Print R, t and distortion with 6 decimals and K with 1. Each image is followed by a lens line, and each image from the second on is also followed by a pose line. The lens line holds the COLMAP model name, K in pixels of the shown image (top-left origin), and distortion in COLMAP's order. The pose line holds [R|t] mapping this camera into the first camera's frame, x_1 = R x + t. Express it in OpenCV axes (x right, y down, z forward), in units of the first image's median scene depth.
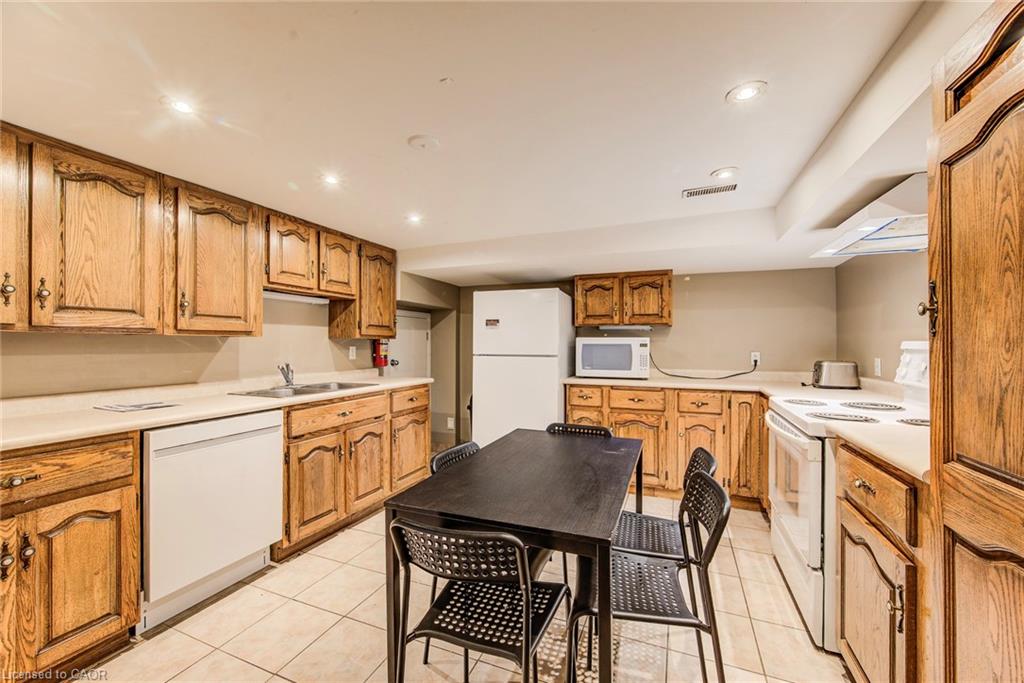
lens RADIAL K [[398.6, 0, 516.1], [0, 398.6, 341.8], [0, 0, 1]] dist [-0.001754, -0.000380]
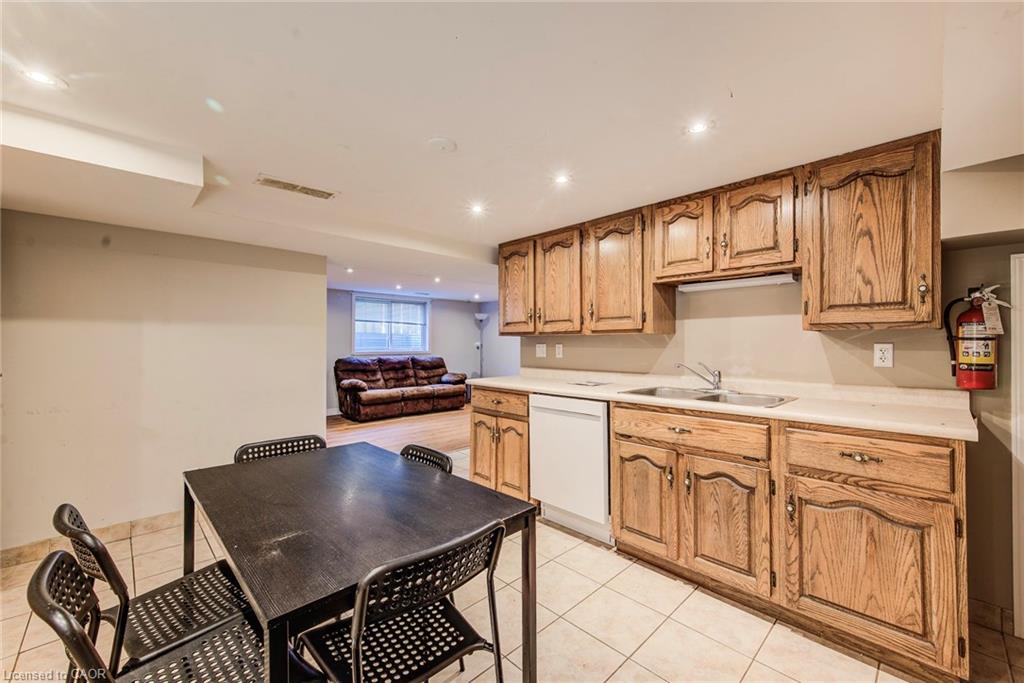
lens RADIAL K [[406.7, 0, 512.0], [0, 406.7, 341.5], [0, 0, 1]] dist [-0.000524, -0.000069]
pose [[-0.402329, -0.000817, -0.915495, 0.407466], [0.008417, 0.999954, -0.004592, 0.008350], [0.915457, -0.009553, -0.402303, 0.983245]]
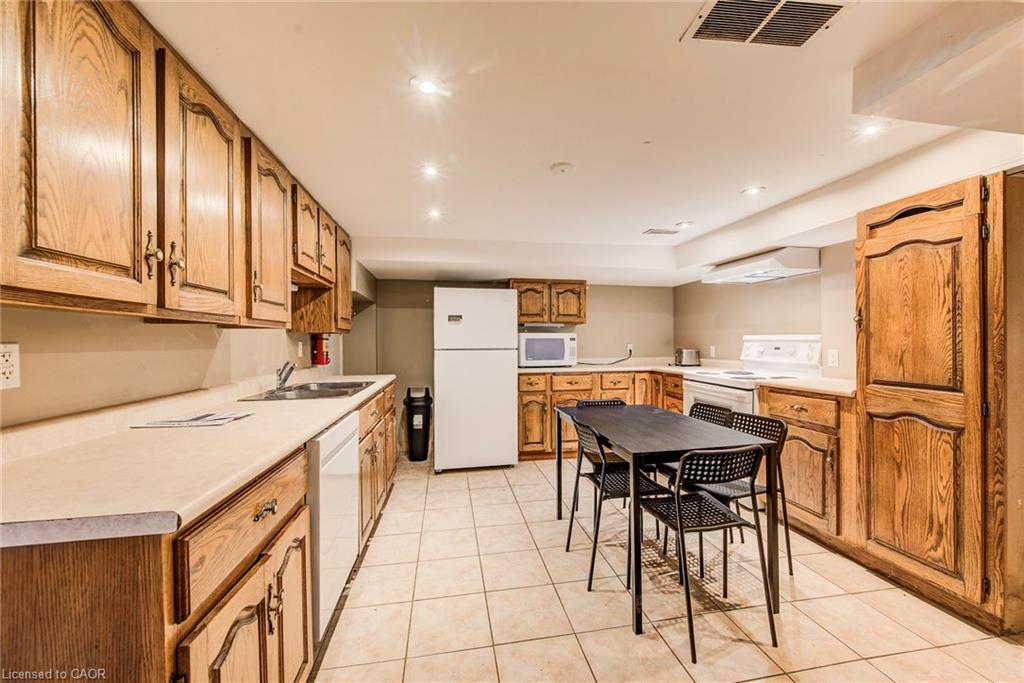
lens RADIAL K [[398.6, 0, 516.1], [0, 398.6, 341.8], [0, 0, 1]] dist [-0.001754, -0.000380]
pose [[0.845534, -0.006094, 0.533886, -0.615485], [0.002739, 0.999971, 0.007077, 0.008733], [-0.533914, -0.004521, 0.845527, 0.038428]]
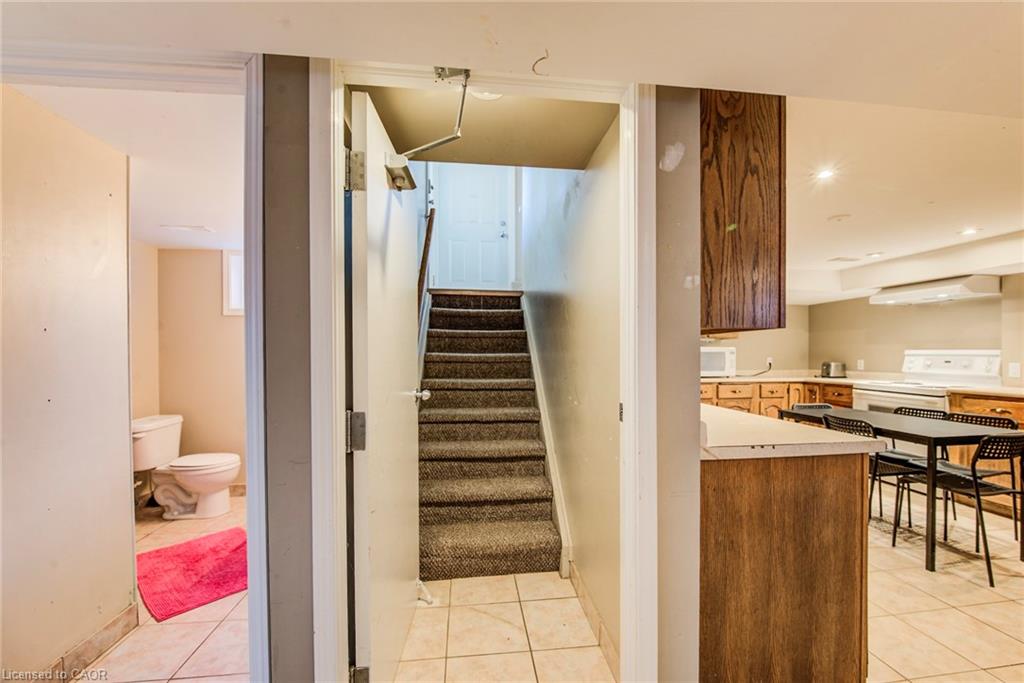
lens RADIAL K [[402.0, 0, 512.0], [0, 402.0, 359.9], [0, 0, 1]] dist [-0.016253, 0.000011]
pose [[0.877123, -0.006126, 0.480227, -1.276676], [-0.002593, 0.999844, 0.017491, 0.012808], [-0.480259, -0.016586, 0.876970, 0.163437]]
